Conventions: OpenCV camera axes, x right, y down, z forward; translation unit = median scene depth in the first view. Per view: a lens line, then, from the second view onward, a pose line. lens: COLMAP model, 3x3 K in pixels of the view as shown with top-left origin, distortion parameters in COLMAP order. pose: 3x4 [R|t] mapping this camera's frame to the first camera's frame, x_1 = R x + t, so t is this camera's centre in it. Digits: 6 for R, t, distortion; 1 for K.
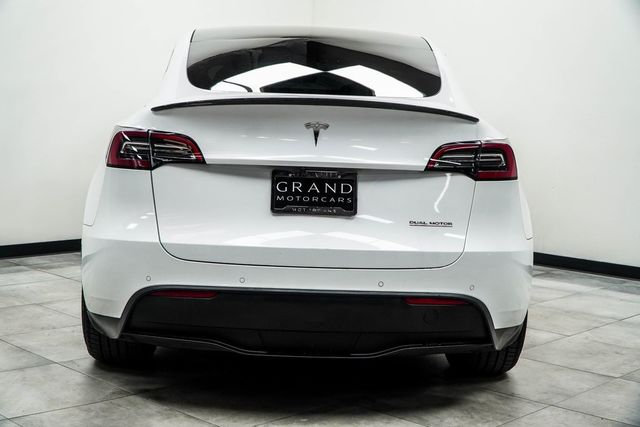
lens RADIAL K [[902.5, 0, 320.9], [0, 902.5, 213.6], [0, 0, 1]] dist [0.152464, 0.000000]
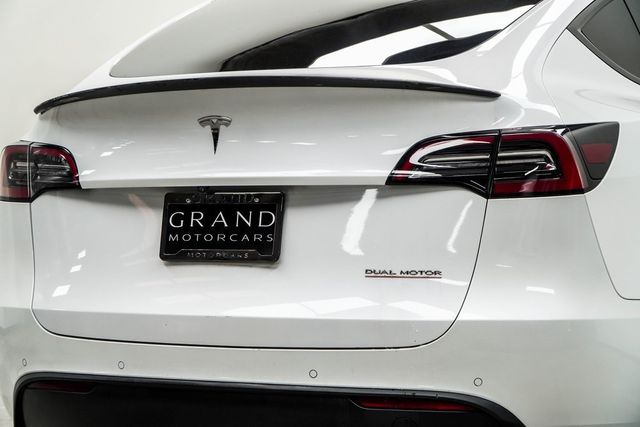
lens RADIAL K [[1618.1, 0, 319.4], [0, 1618.1, 212.5], [0, 0, 1]] dist [-0.178508, 0.000000]
pose [[0.891831, -0.036131, -0.450924, 0.557983], [0.017154, 0.998789, -0.046102, 0.019388], [0.452044, 0.033380, 0.891371, 0.029313]]
